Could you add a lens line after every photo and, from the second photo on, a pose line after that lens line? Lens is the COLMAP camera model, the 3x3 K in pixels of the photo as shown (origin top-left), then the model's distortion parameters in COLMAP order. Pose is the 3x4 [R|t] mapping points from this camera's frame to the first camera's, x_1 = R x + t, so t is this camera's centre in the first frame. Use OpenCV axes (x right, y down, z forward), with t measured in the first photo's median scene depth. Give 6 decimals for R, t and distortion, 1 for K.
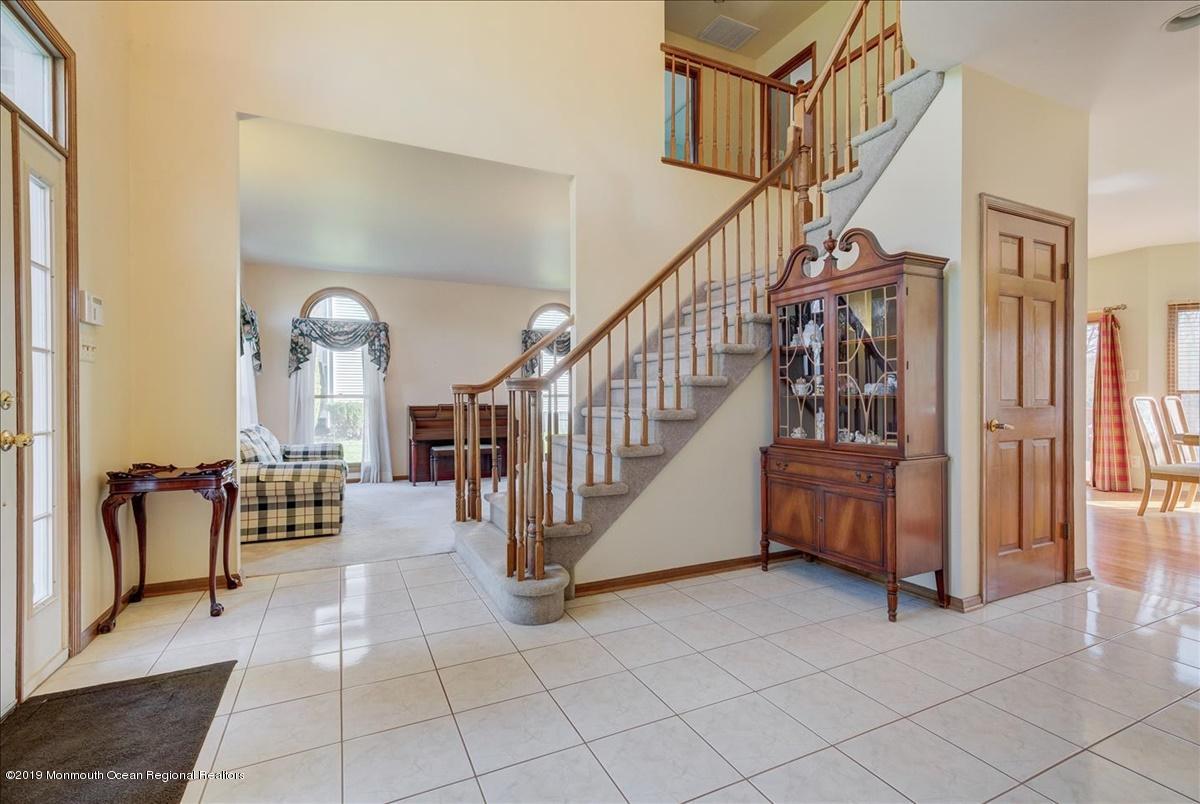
lens RADIAL K [[540.5, 0, 600.0], [0, 540.5, 402.0], [0, 0, 1]] dist [-0.000741, -0.000109]
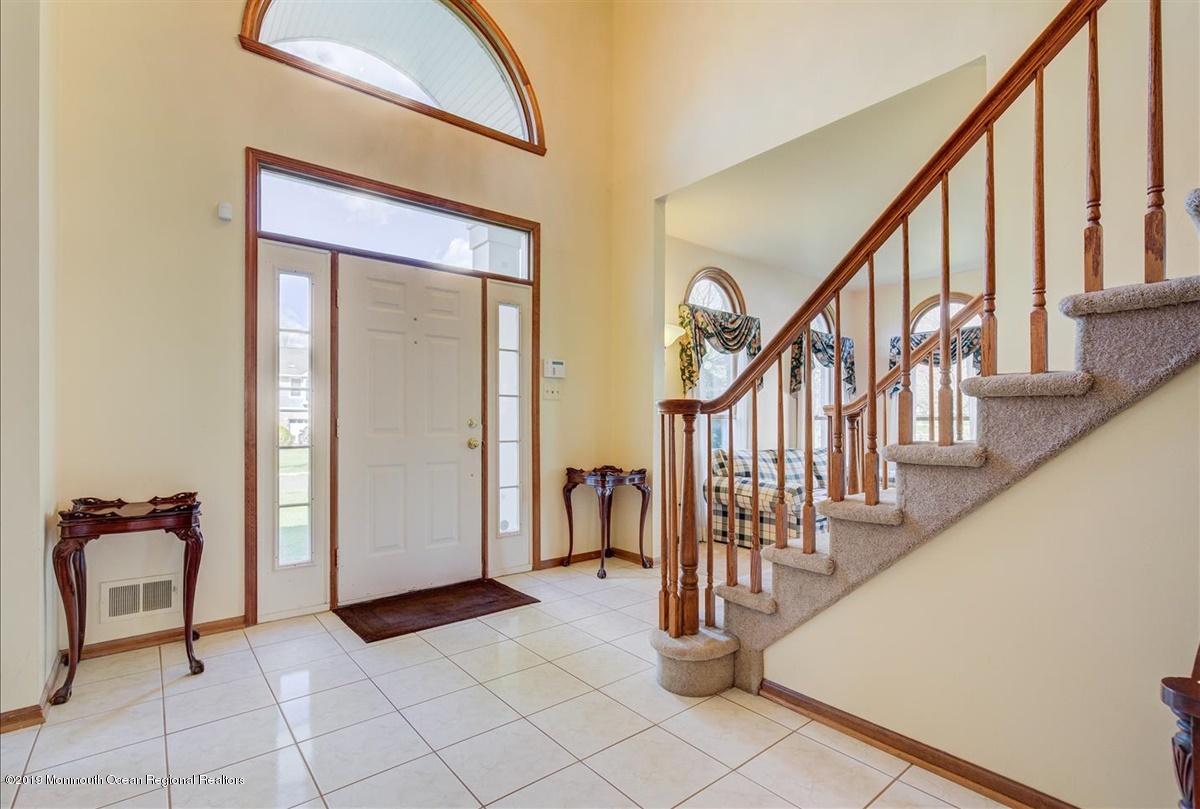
lens RADIAL K [[559.6, 0, 600.0], [0, 559.6, 416.3], [0, 0, 1]] dist [-0.003187, -0.000278]
pose [[0.232476, -0.005640, -0.972586, 0.844905], [-0.006498, 0.999952, -0.007352, -0.012186], [0.972580, 0.008029, 0.232428, 0.804869]]
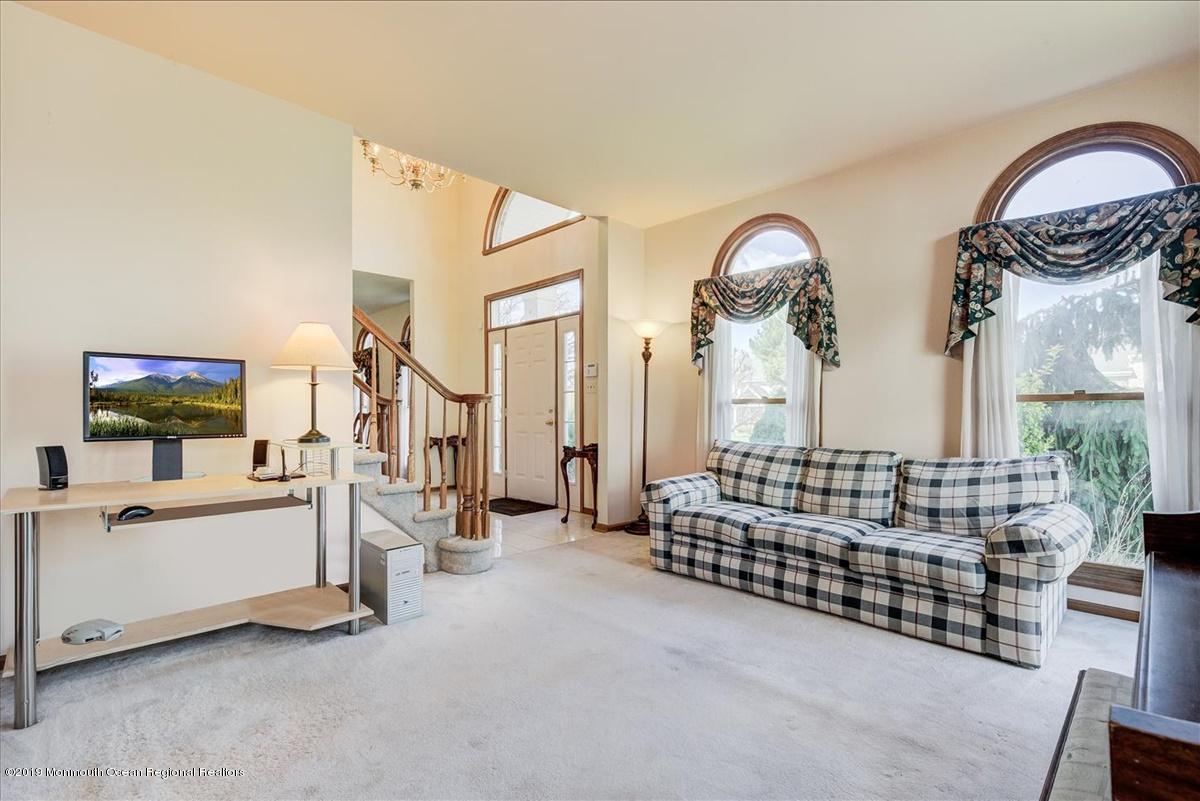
lens RADIAL K [[540.5, 0, 600.0], [0, 540.5, 400.5], [0, 0, 1]] dist [-0.000741, -0.000109]
pose [[-0.942459, -0.002075, -0.334317, -0.222458], [-0.000136, 0.999983, -0.005823, -0.025935], [0.334323, -0.005443, -0.942443, 3.523485]]
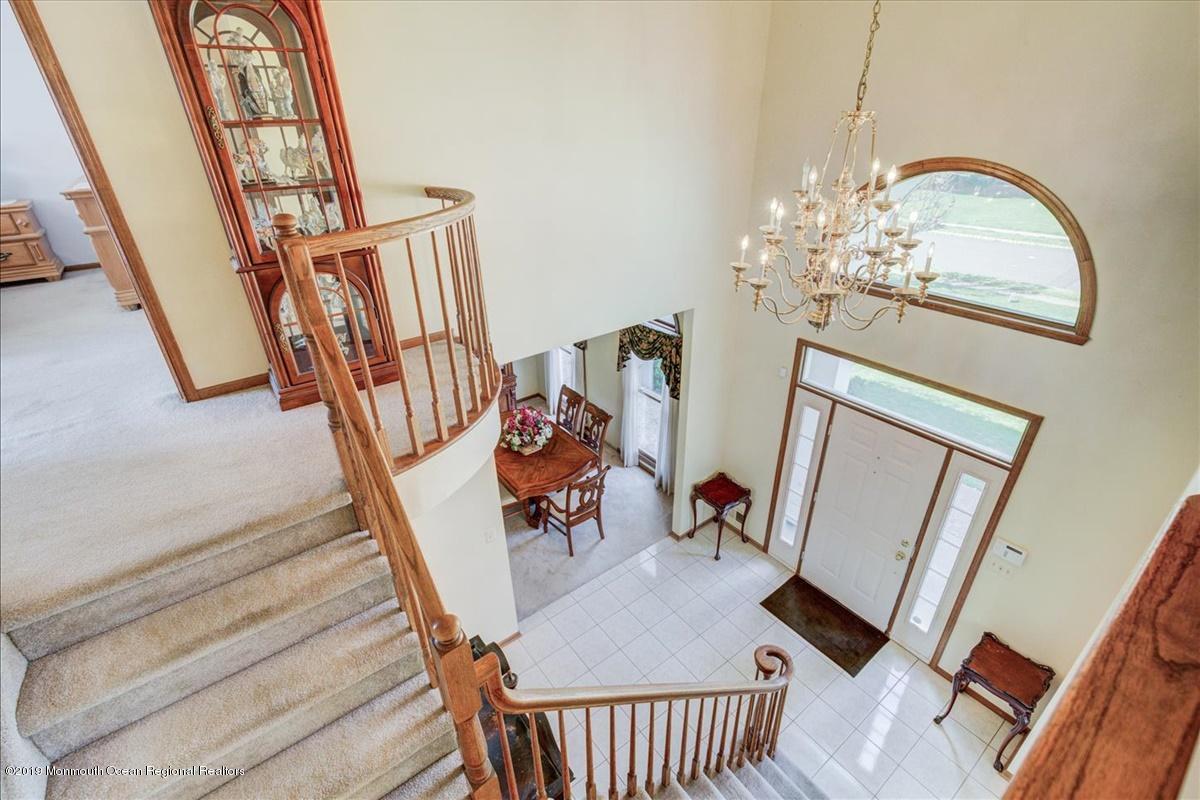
lens RADIAL K [[540.5, 0, 600.0], [0, 540.5, 400.0], [0, 0, 1]] dist [-0.000741, -0.000109]
pose [[-0.980391, 0.110411, -0.163224, 0.519760], [0.019626, 0.878886, 0.476628, -1.493920], [0.196080, 0.464079, -0.863819, 2.130062]]
